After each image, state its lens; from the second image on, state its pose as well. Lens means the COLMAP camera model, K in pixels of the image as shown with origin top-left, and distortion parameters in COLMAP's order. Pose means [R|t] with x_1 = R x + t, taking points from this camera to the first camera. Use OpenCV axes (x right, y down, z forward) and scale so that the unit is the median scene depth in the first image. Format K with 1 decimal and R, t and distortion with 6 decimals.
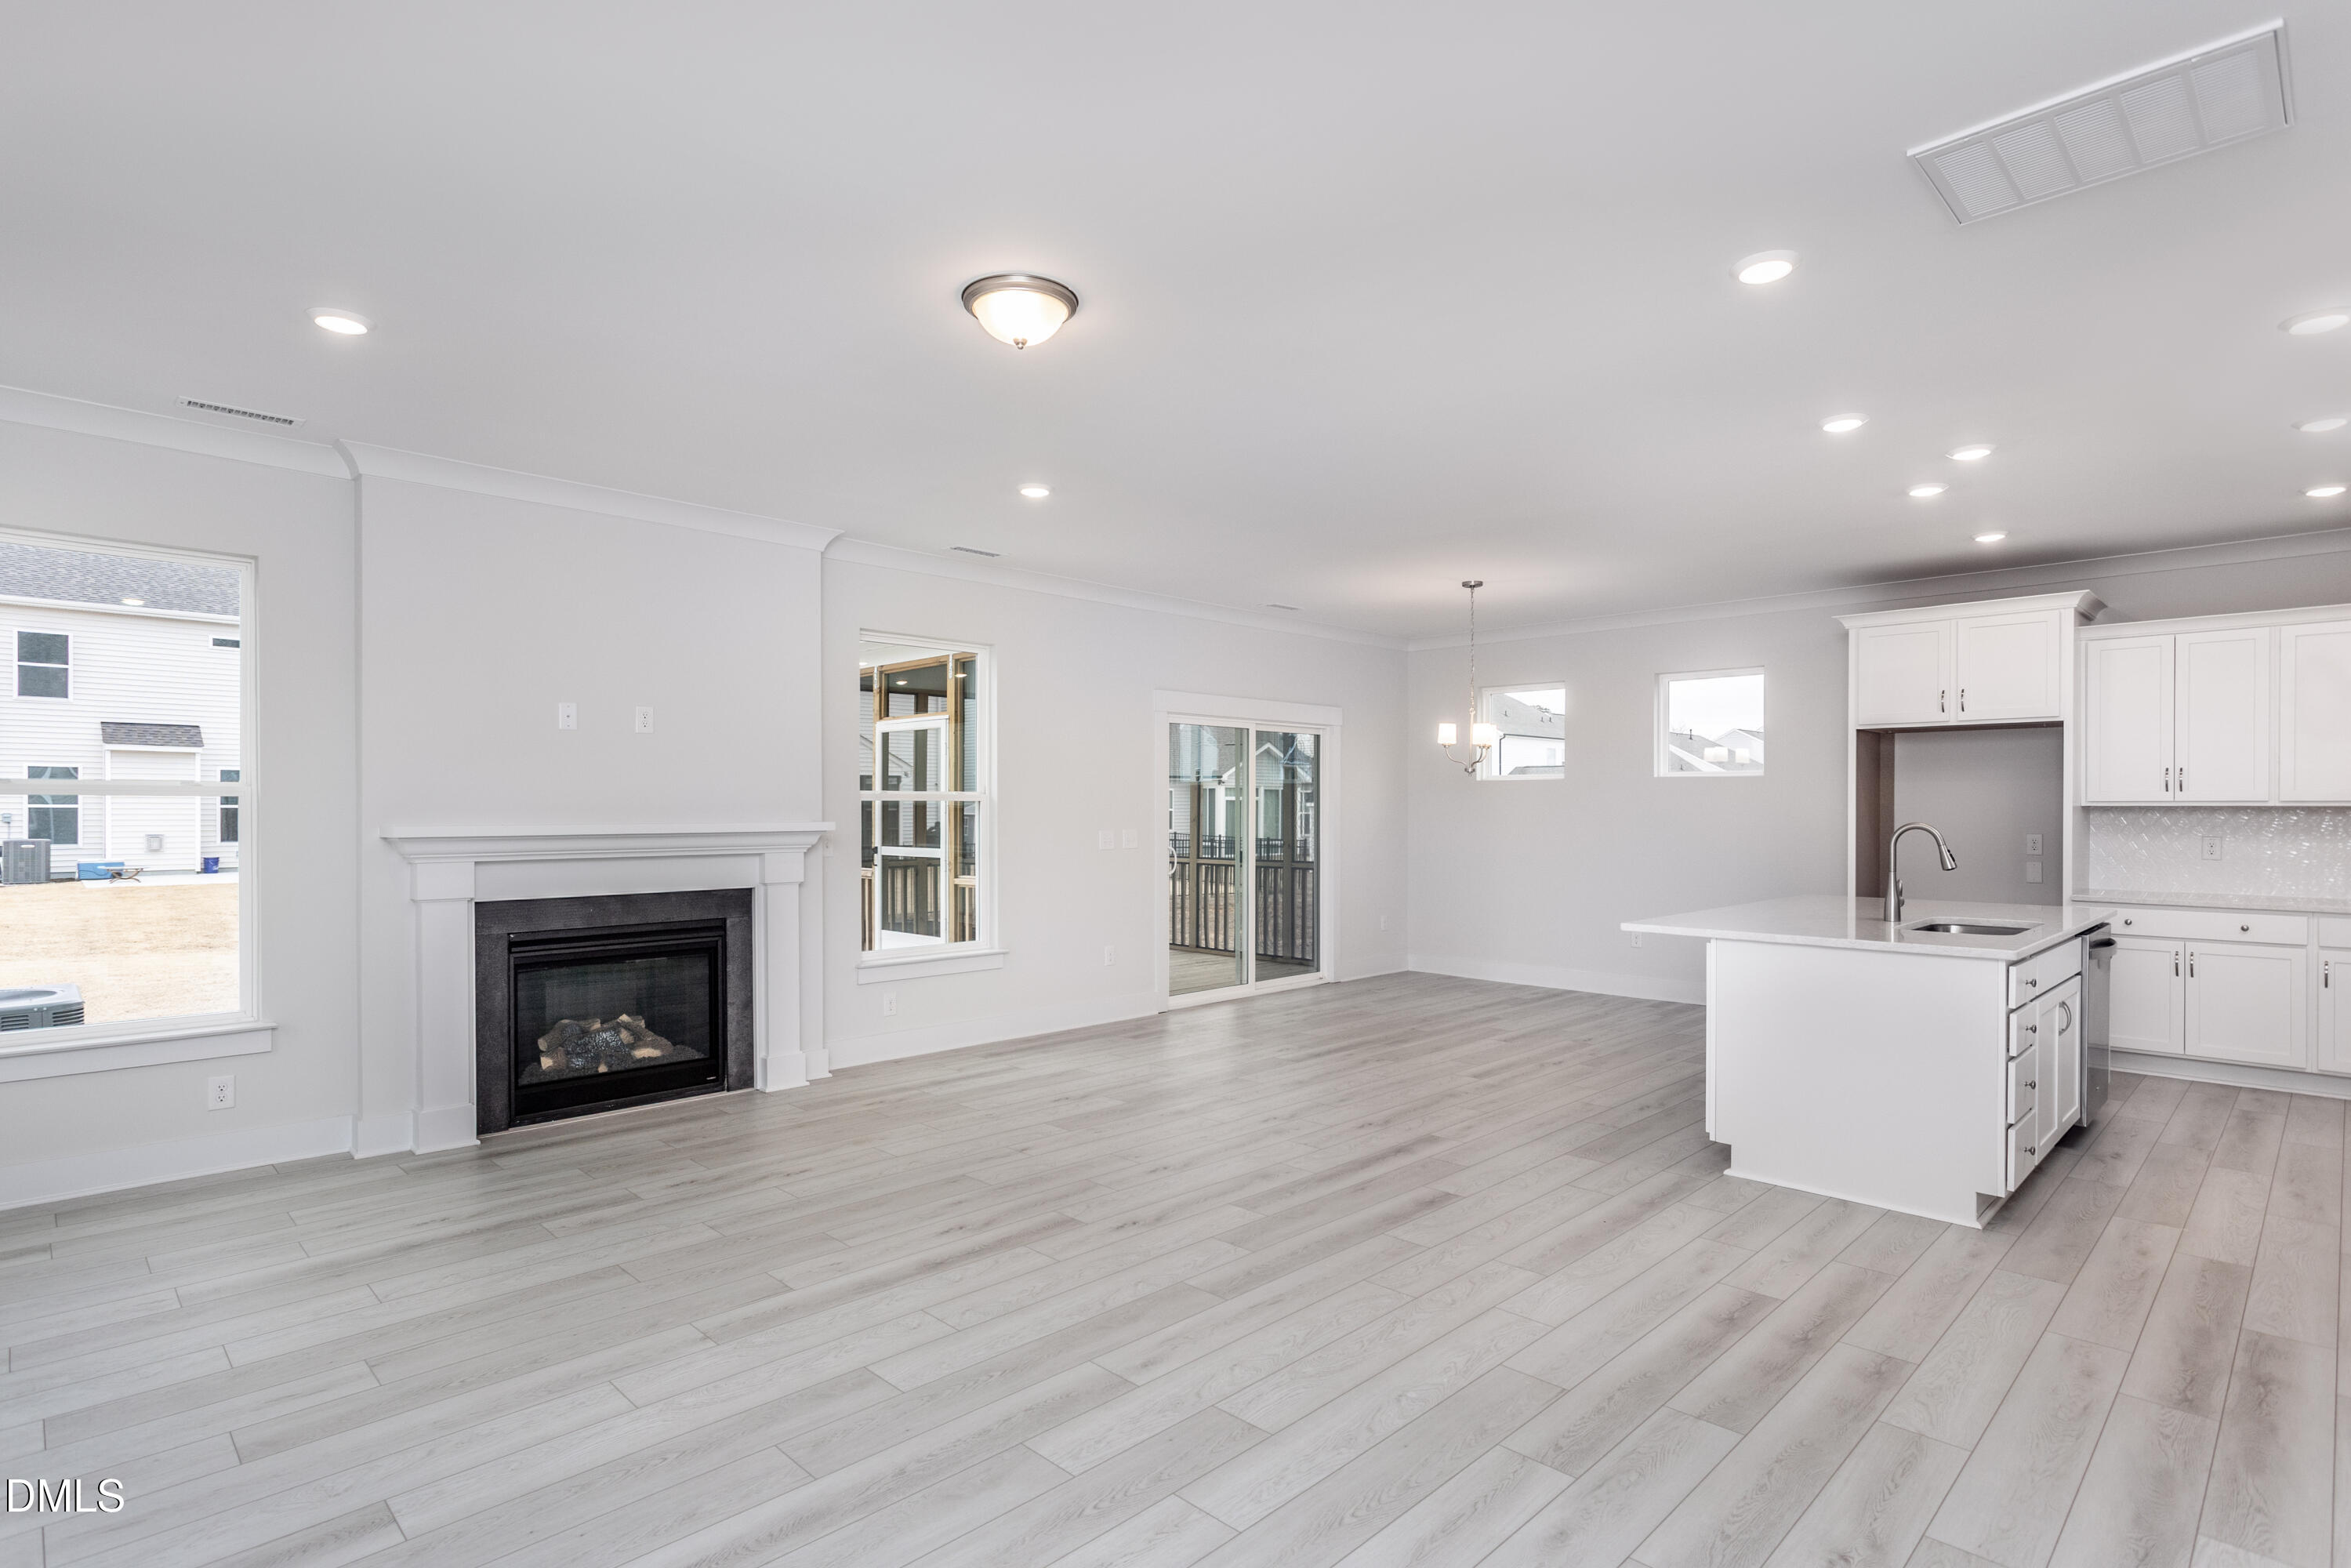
lens RADIAL K [[1202.2, 0, 1171.5], [0, 1202.2, 800.3], [0, 0, 1]] dist [-0.004497, 0.001170]
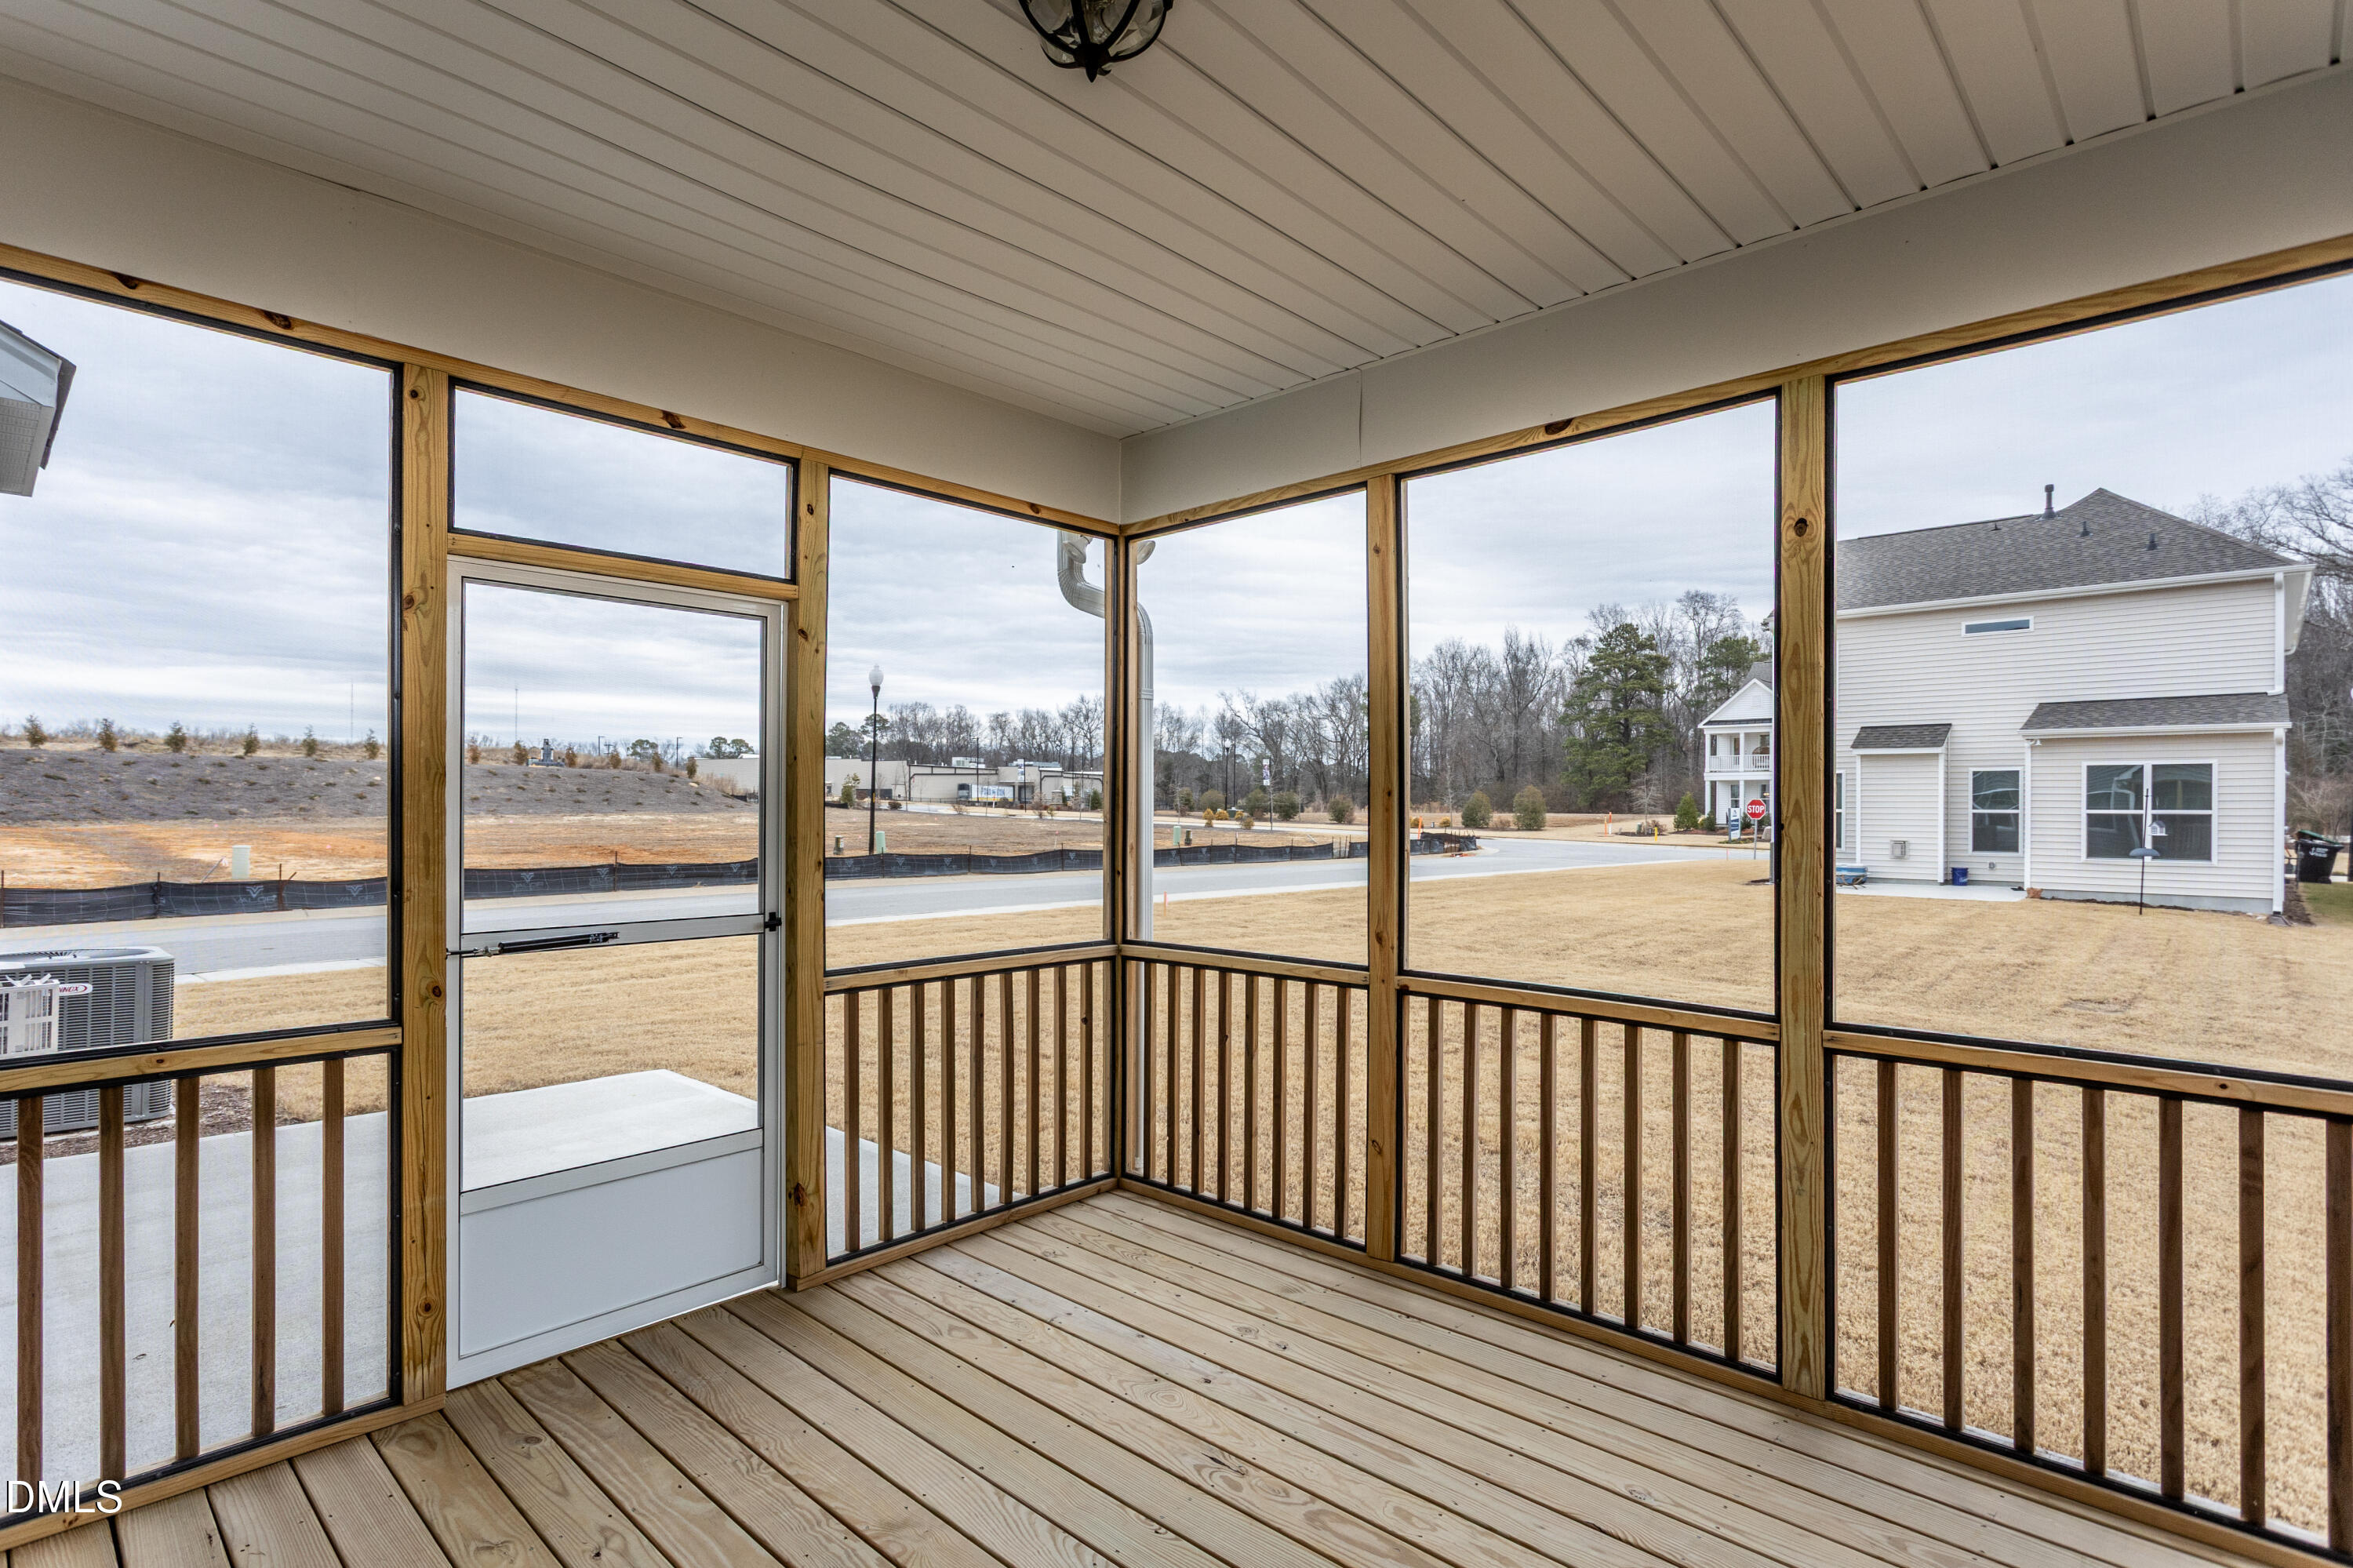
lens RADIAL K [[1168.4, 0, 1178.8], [0, 1168.4, 796.4], [0, 0, 1]] dist [-0.020075, -0.000319]
pose [[0.028400, -0.010511, -0.999541, 0.246571], [0.002060, 0.999943, -0.010457, 0.006481], [0.999595, -0.001762, 0.028420, 1.765300]]
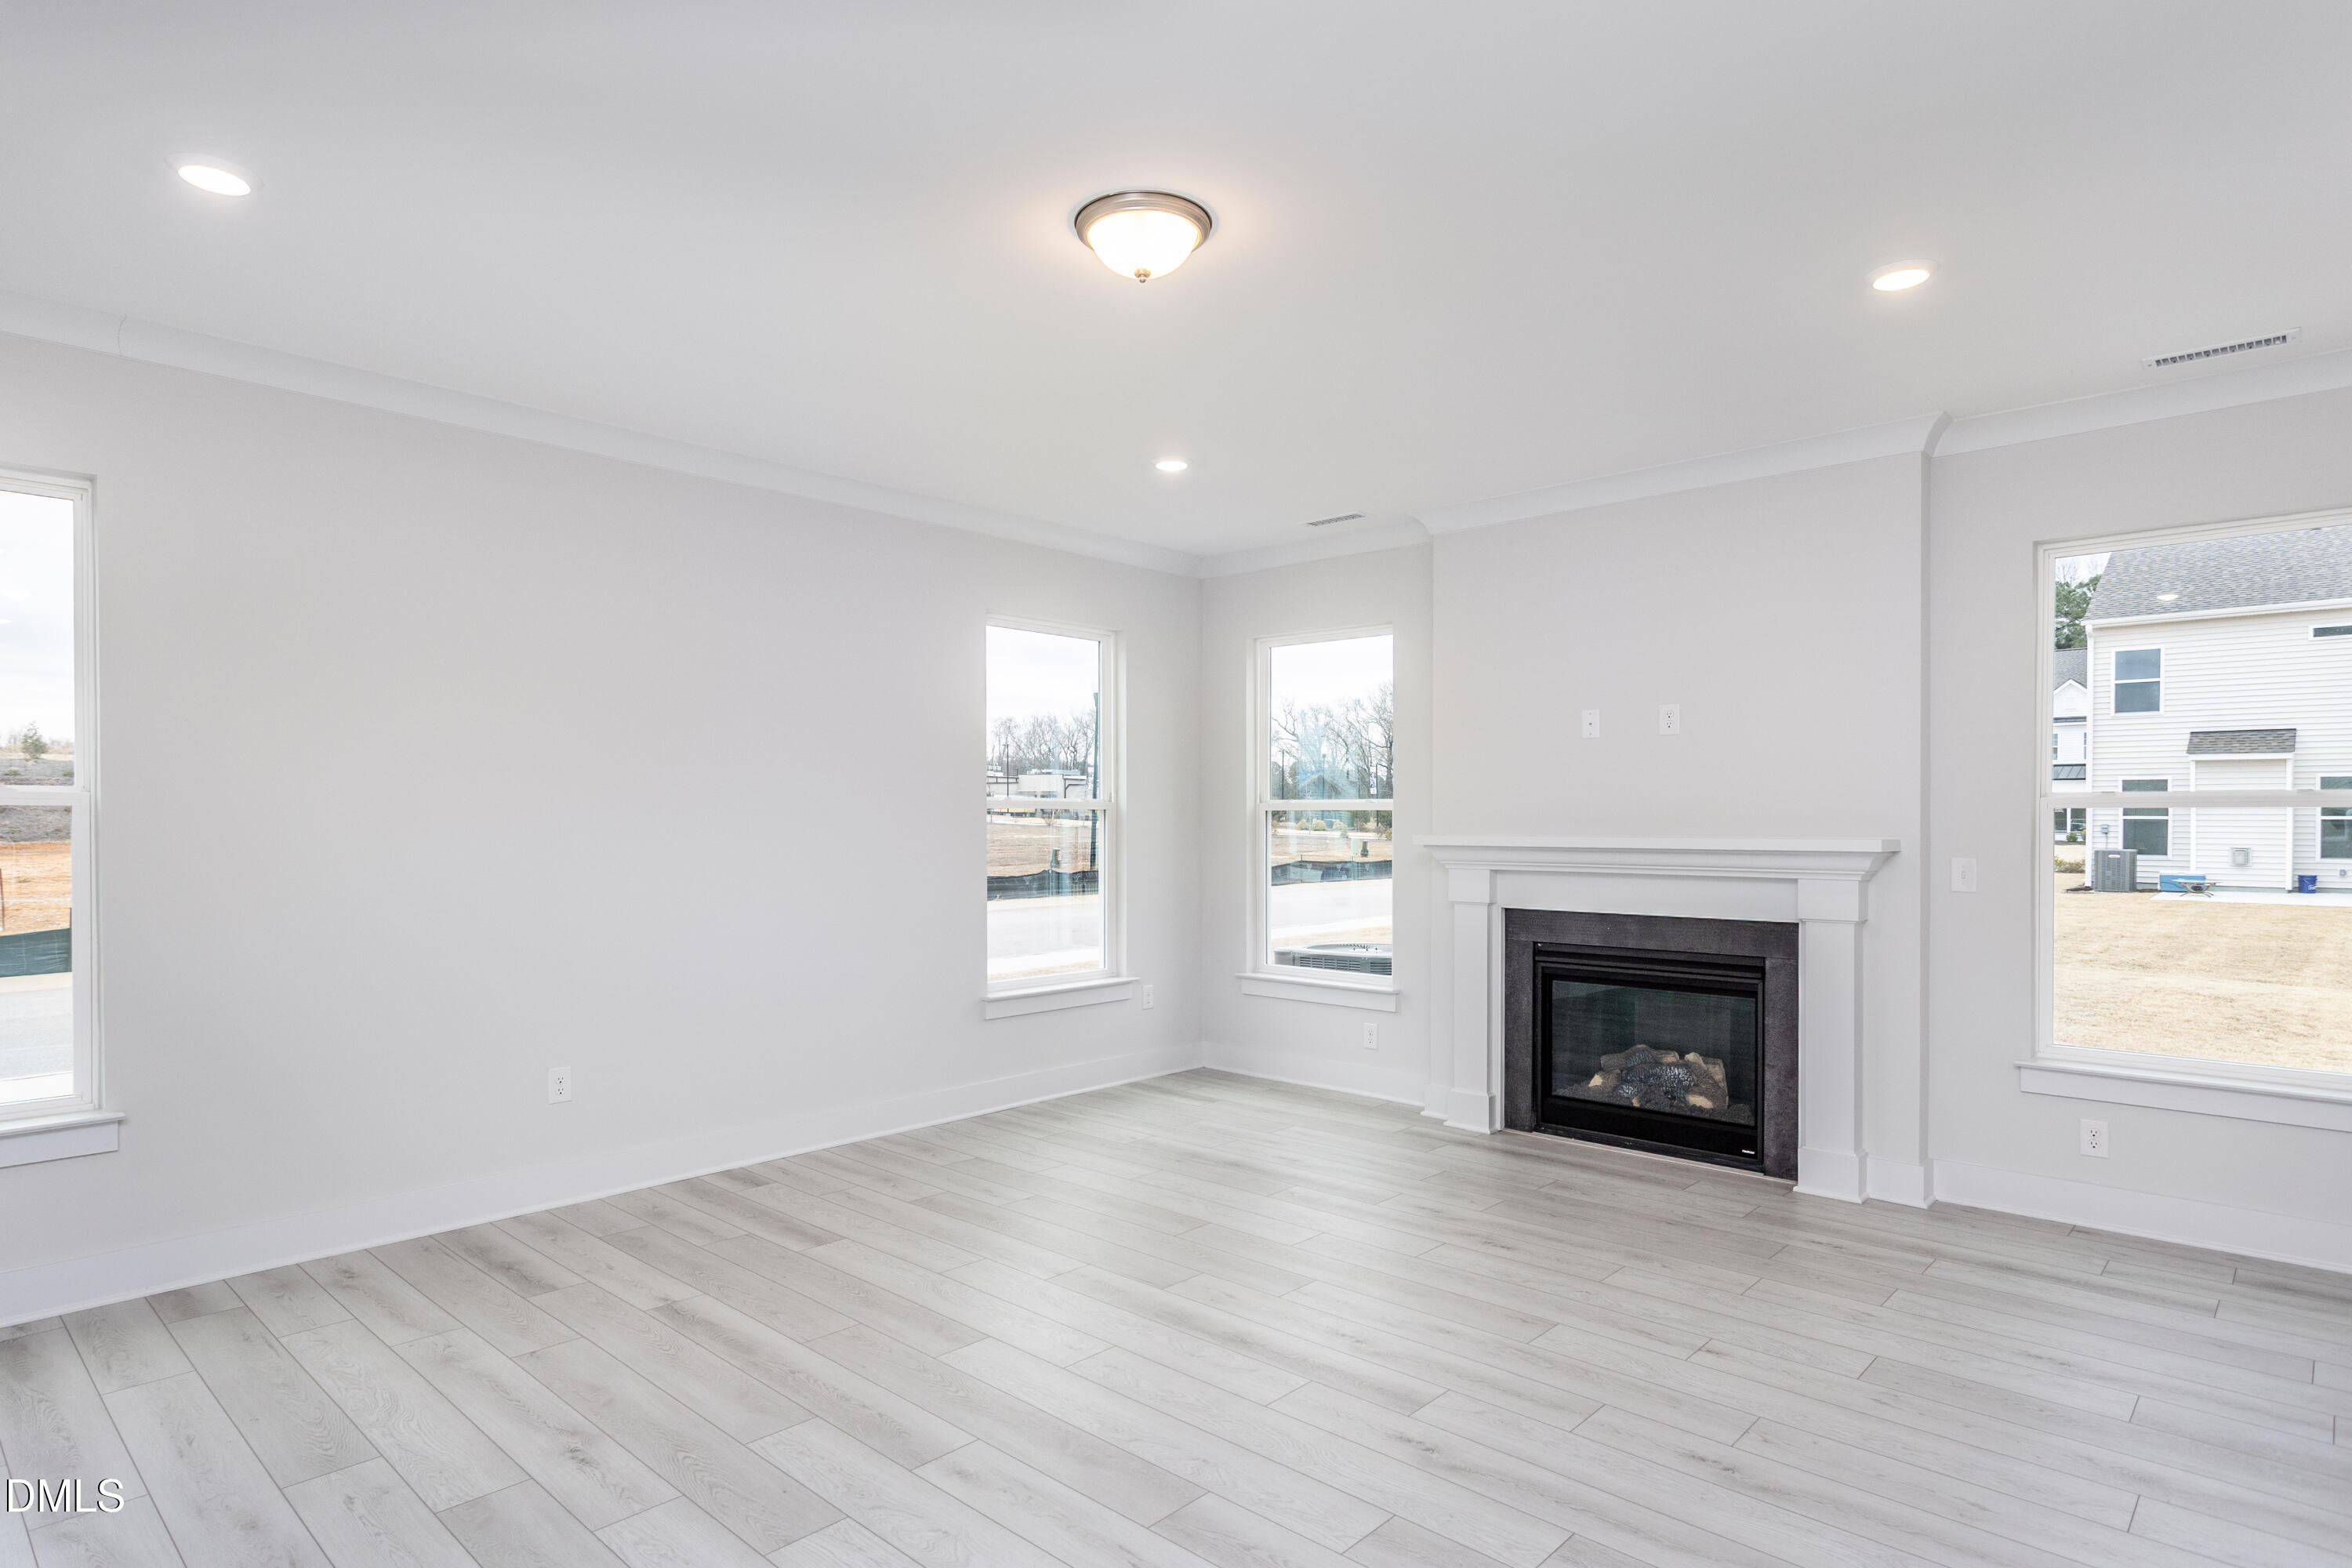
lens RADIAL K [[1250.4, 0, 1168.8], [0, 1250.4, 830.6], [0, 0, 1]] dist [-0.005374, 0.002524]
pose [[0.031678, 0.008997, -0.999458, 0.442967], [0.005984, 0.999940, 0.009191, 0.003516], [0.999480, -0.006272, 0.031622, 0.574570]]
